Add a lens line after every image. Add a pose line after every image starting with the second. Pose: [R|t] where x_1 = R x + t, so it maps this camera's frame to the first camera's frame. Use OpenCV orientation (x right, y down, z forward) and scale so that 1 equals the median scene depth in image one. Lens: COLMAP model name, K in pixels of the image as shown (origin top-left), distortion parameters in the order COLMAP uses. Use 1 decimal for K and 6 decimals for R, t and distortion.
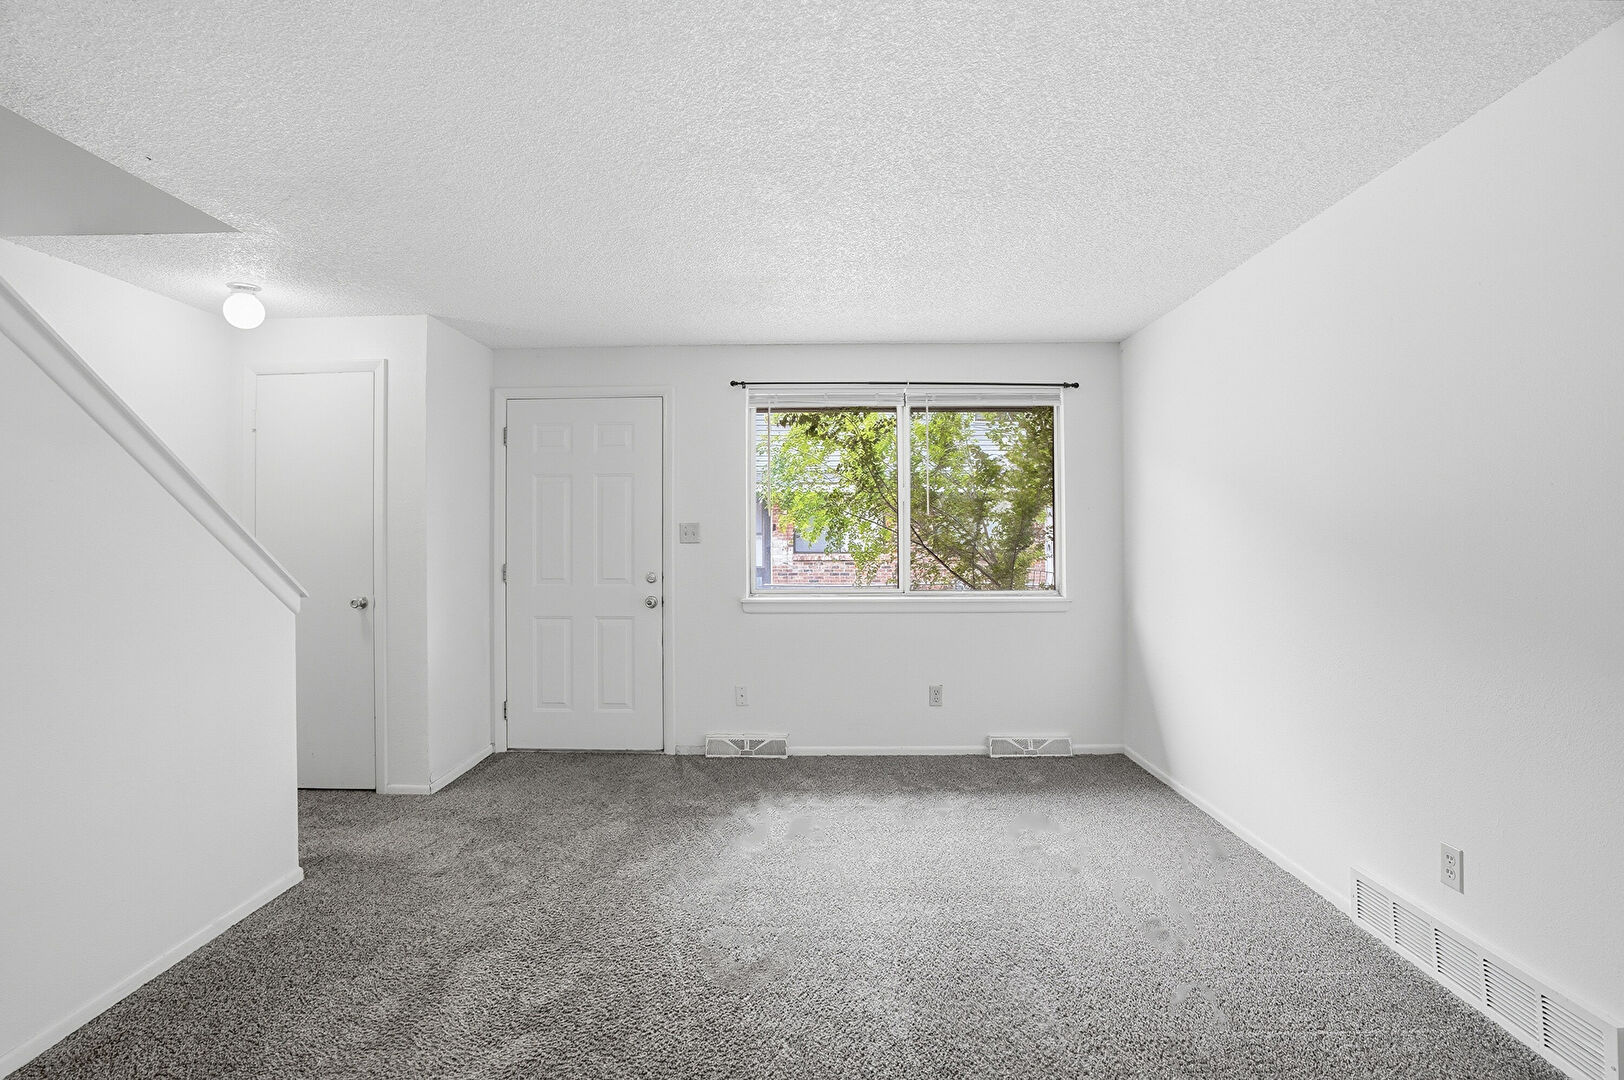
lens RADIAL K [[766.7, 0, 809.7], [0, 766.7, 534.6], [0, 0, 1]] dist [-0.072815, 0.029870]
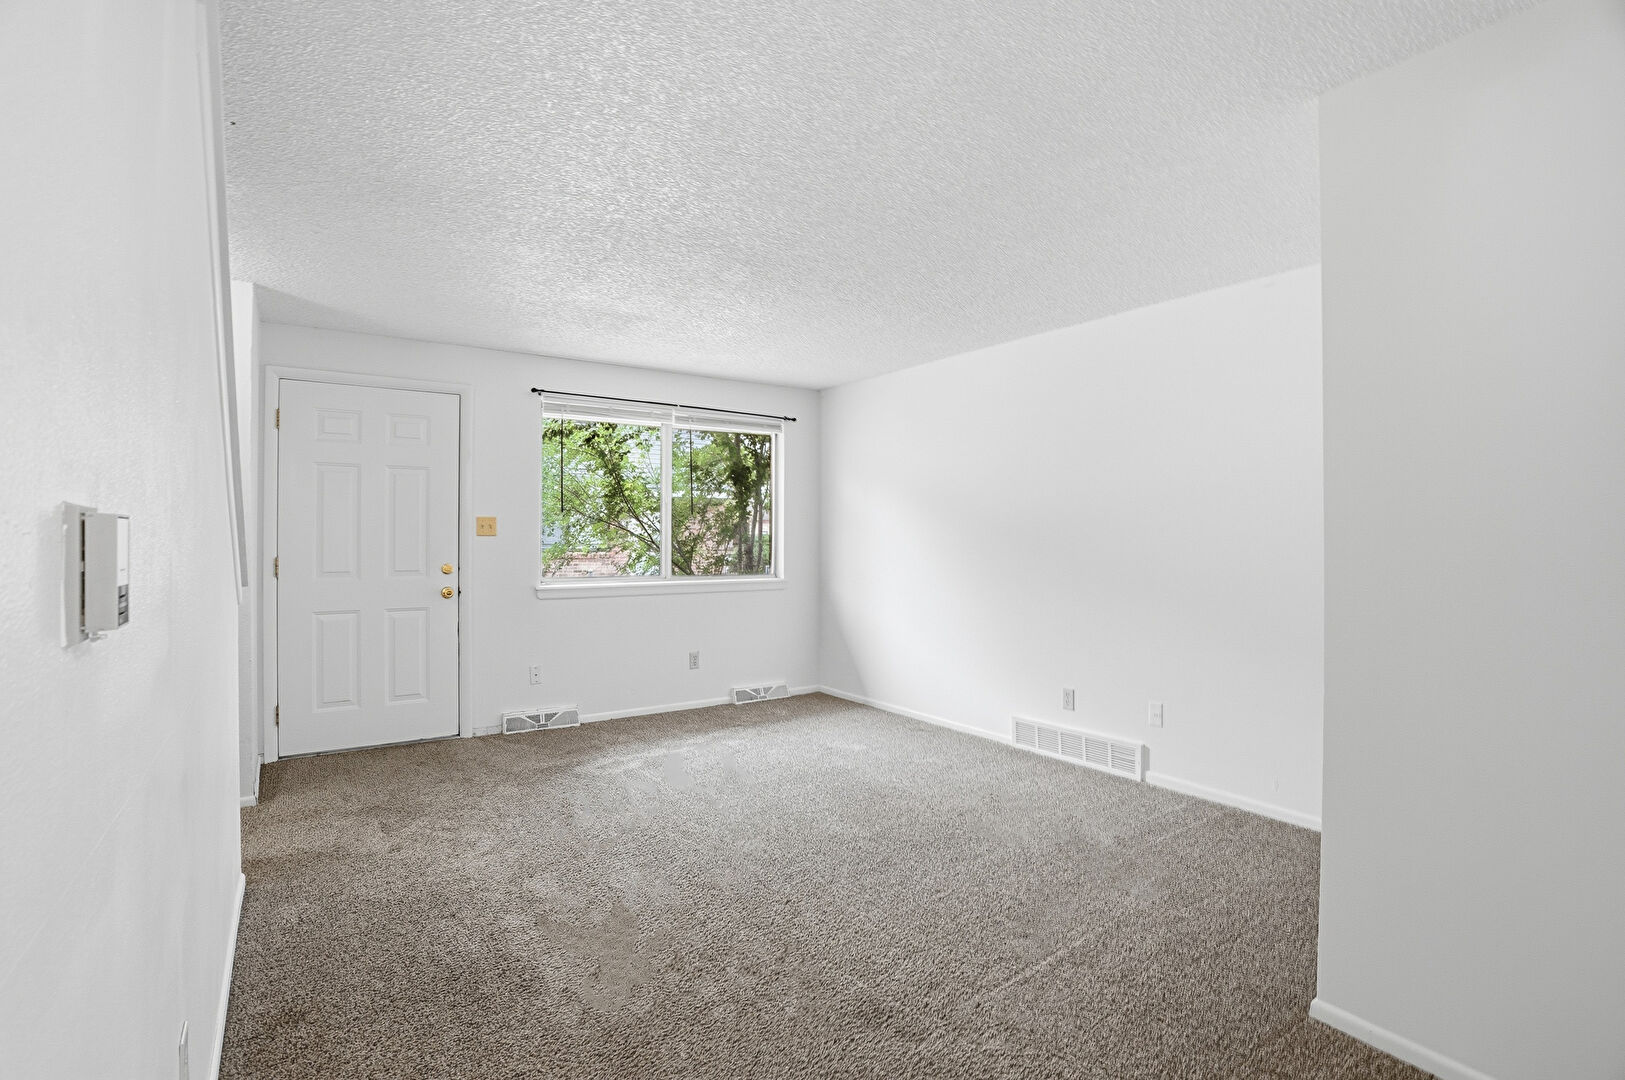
lens RADIAL K [[767.2, 0, 810.2], [0, 767.2, 534.6], [0, 0, 1]] dist [-0.072815, 0.029870]
pose [[0.812524, 0.006944, 0.582886, -0.408840], [-0.007195, 0.999972, -0.001884, 0.008622], [-0.582883, -0.002664, 0.812552, -0.116594]]
